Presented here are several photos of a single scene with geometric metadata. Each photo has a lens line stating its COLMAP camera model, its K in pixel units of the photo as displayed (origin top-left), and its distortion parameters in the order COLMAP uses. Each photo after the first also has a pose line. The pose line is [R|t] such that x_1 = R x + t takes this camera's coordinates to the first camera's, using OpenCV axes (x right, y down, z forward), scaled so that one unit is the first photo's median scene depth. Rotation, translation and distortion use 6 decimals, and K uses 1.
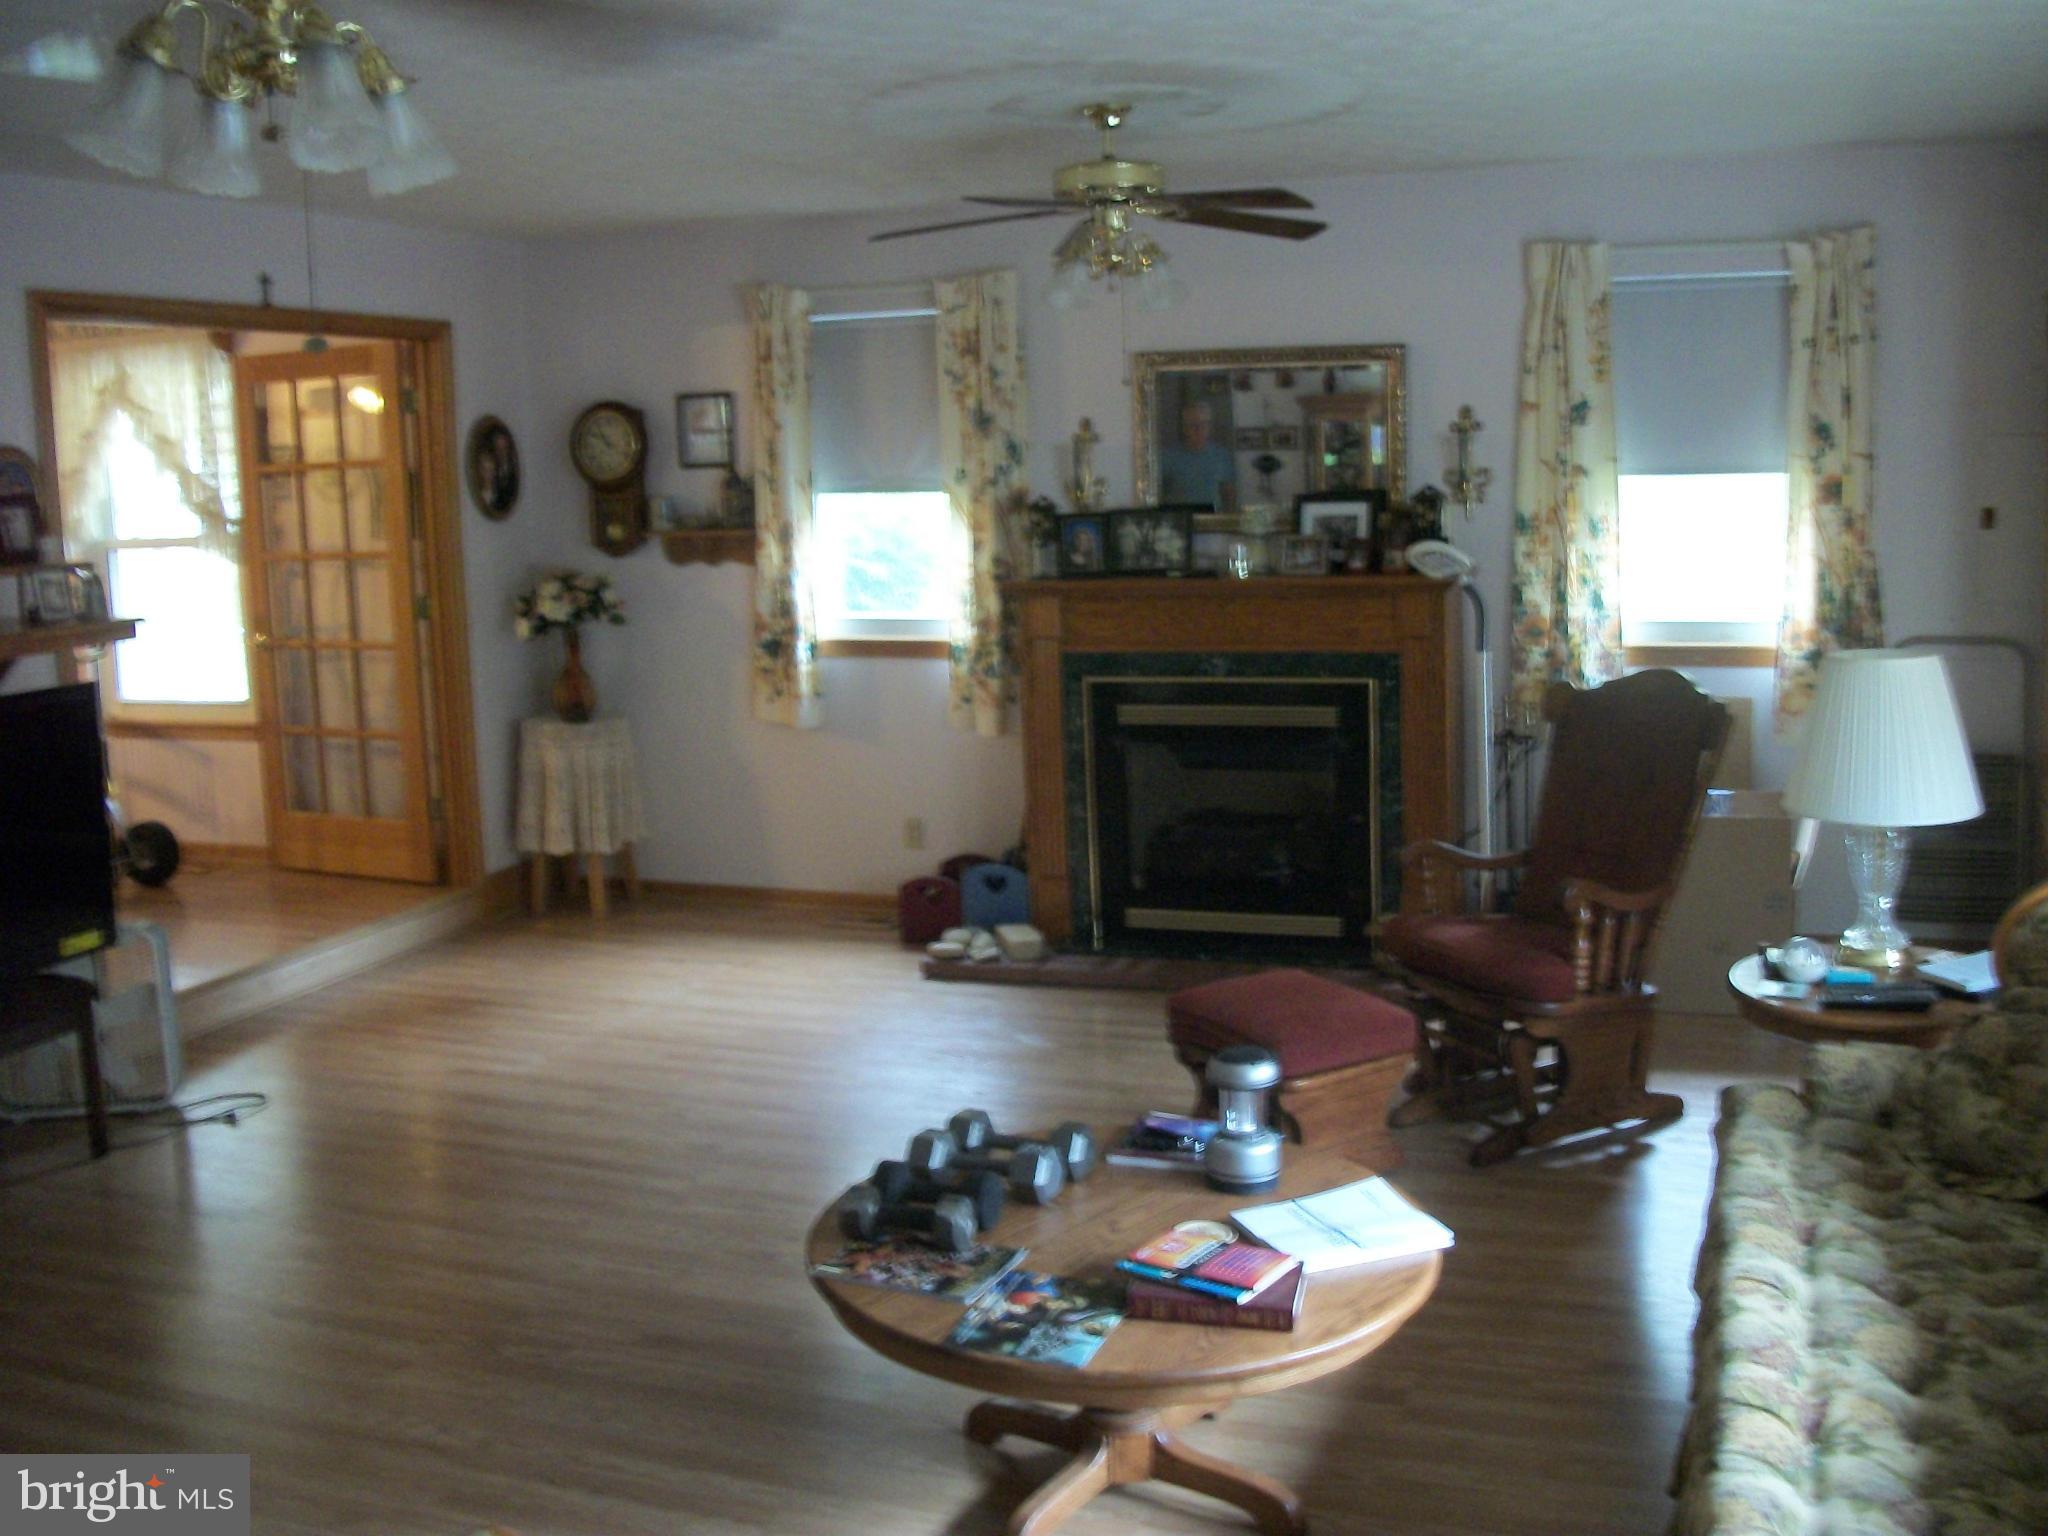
lens RADIAL K [[1980.0, 0, 1060.0], [0, 1980.0, 760.6], [0, 0, 1]] dist [-0.151376, 0.113635]
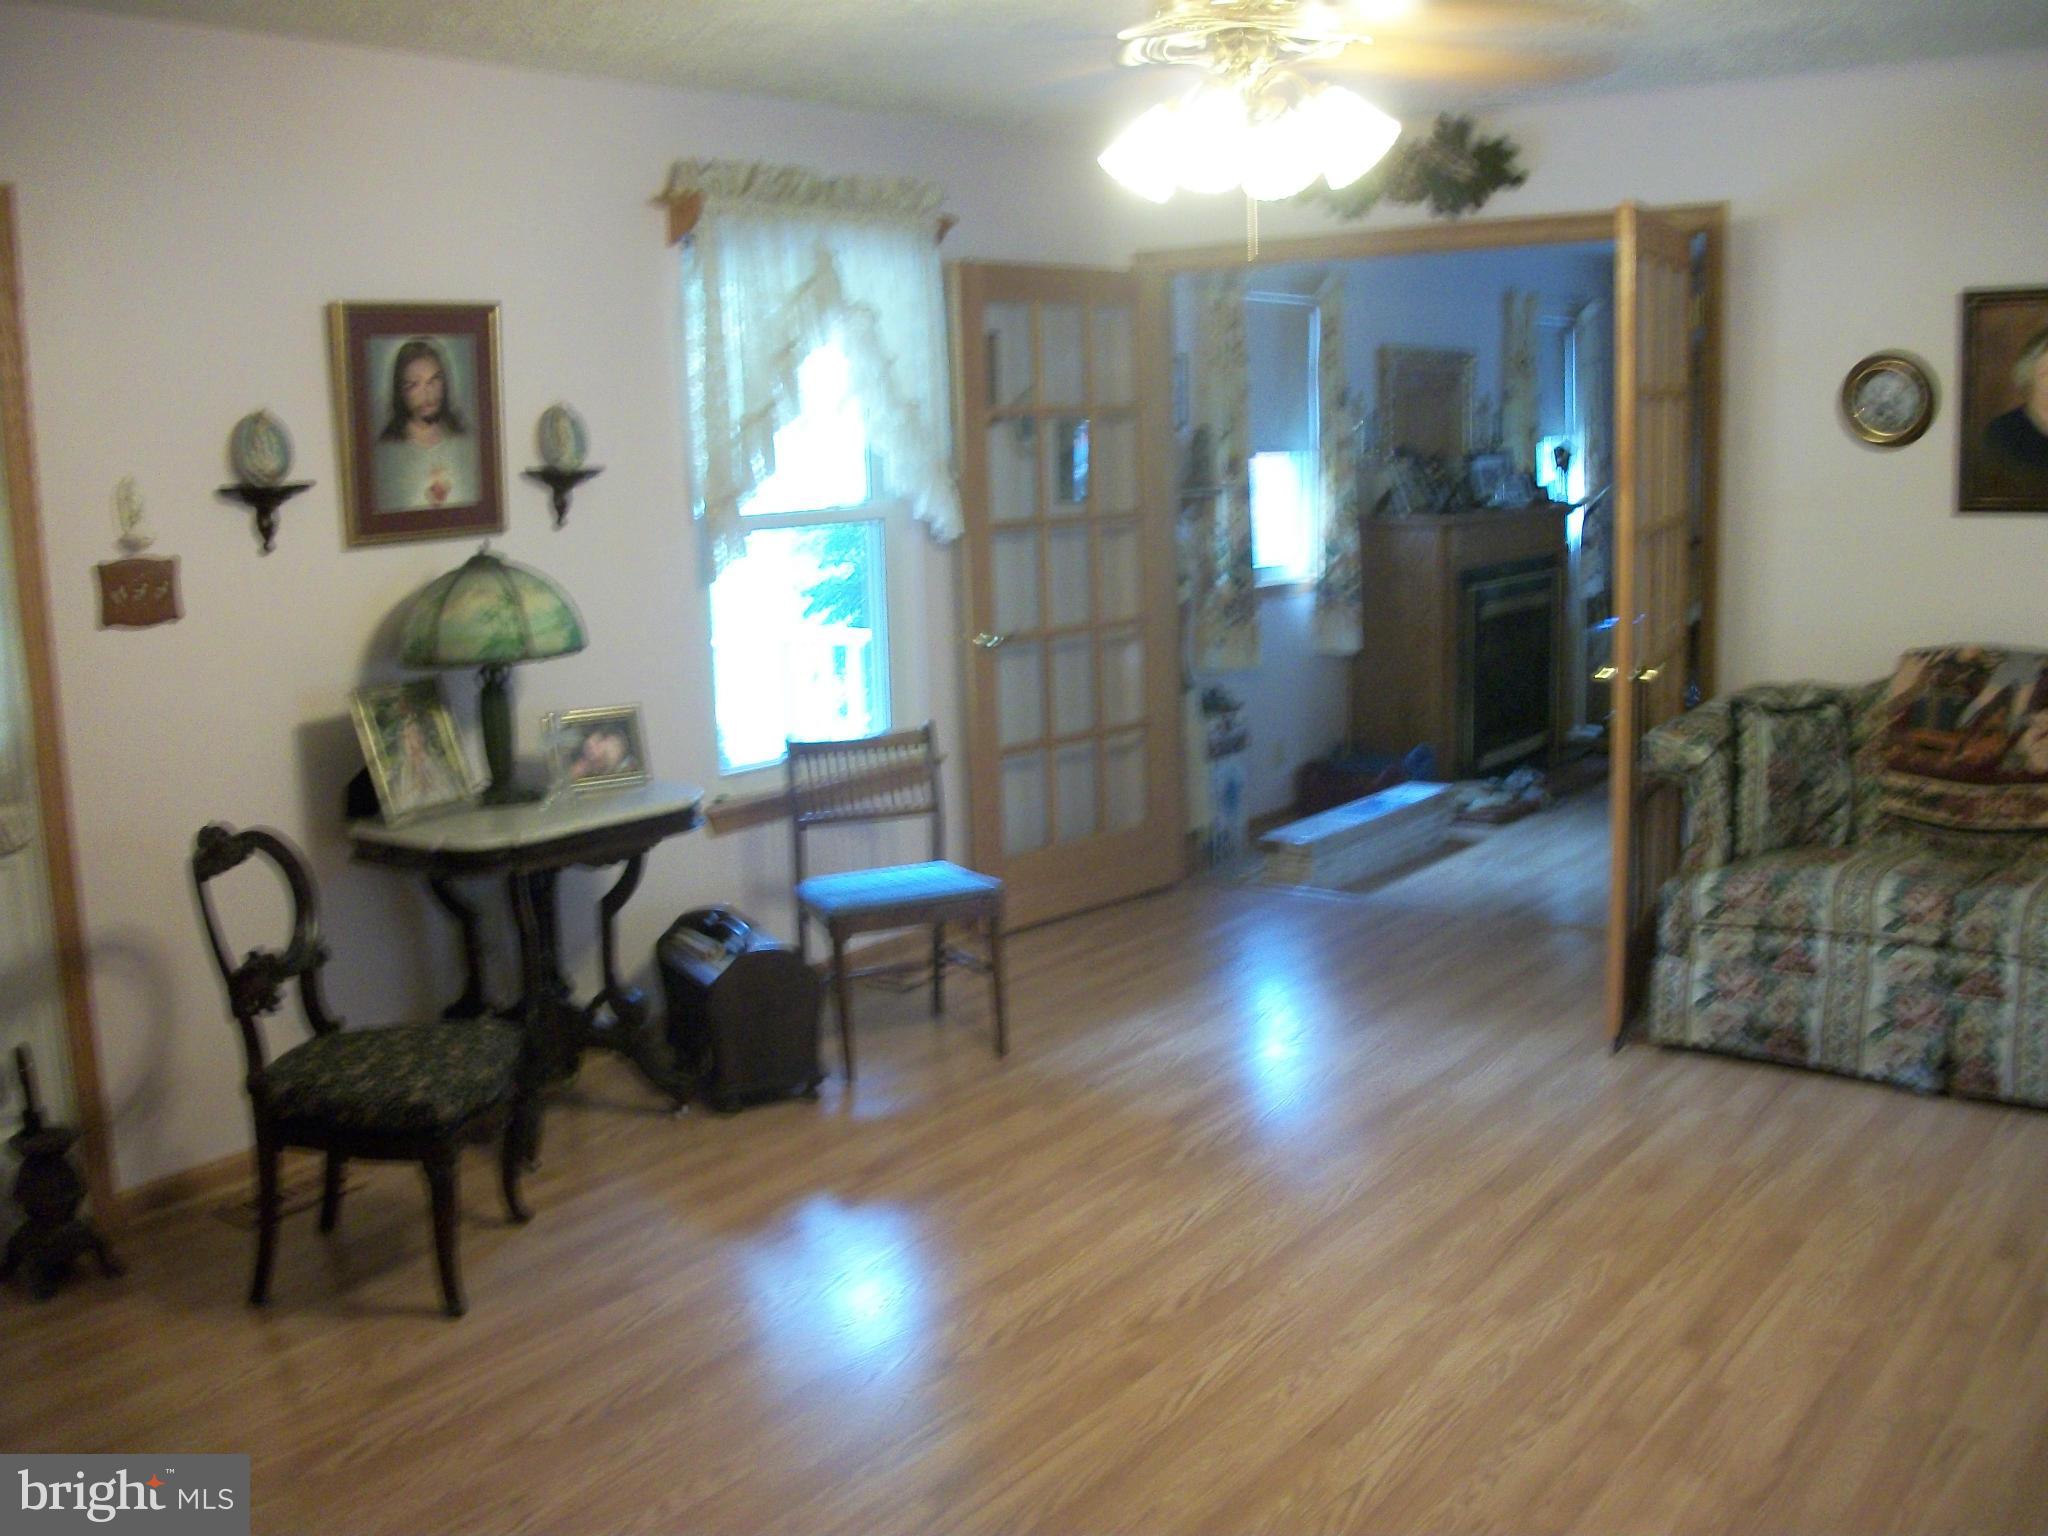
lens RADIAL K [[1980.0, 0, 1060.0], [0, 1980.0, 760.6], [0, 0, 1]] dist [-0.151376, 0.113635]
pose [[0.287699, -0.140884, 0.947302, -1.197828], [0.164316, 0.981716, 0.096099, -0.088698], [-0.943520, 0.128009, 0.305588, 0.779277]]
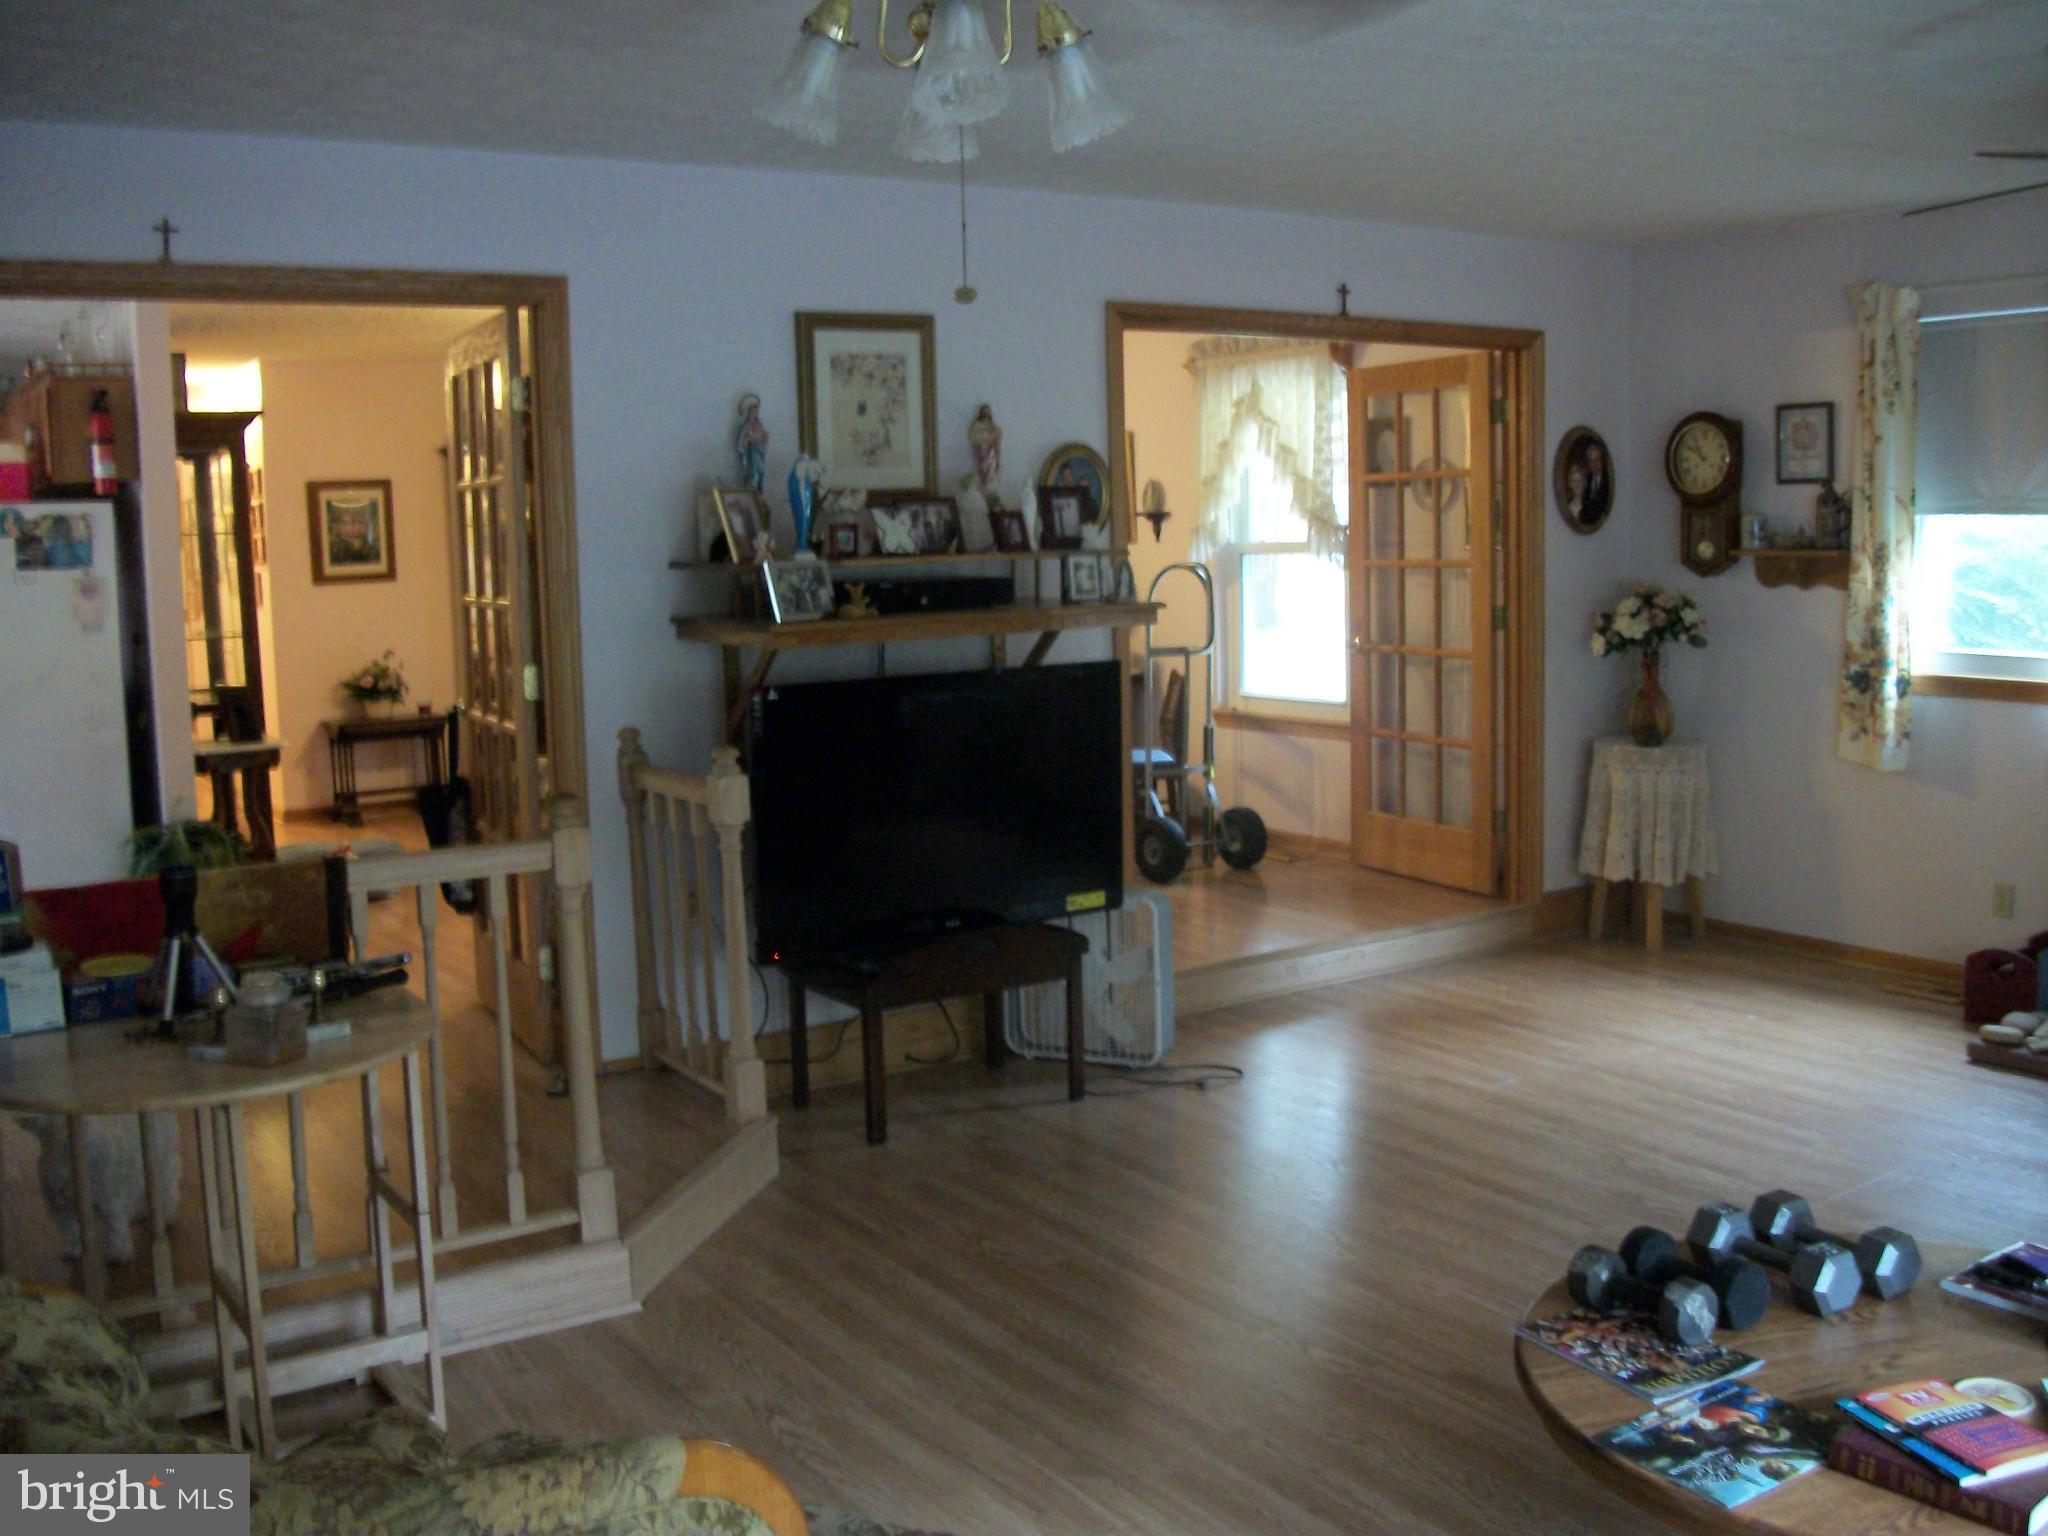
lens RADIAL K [[1980.0, 0, 1060.0], [0, 1980.0, 760.6], [0, 0, 1]] dist [-0.151376, 0.113635]
pose [[0.805706, 0.079411, -0.586968, 0.086086], [-0.091072, 0.995797, 0.009711, 0.004751], [0.585272, 0.045632, 0.809552, 0.059363]]
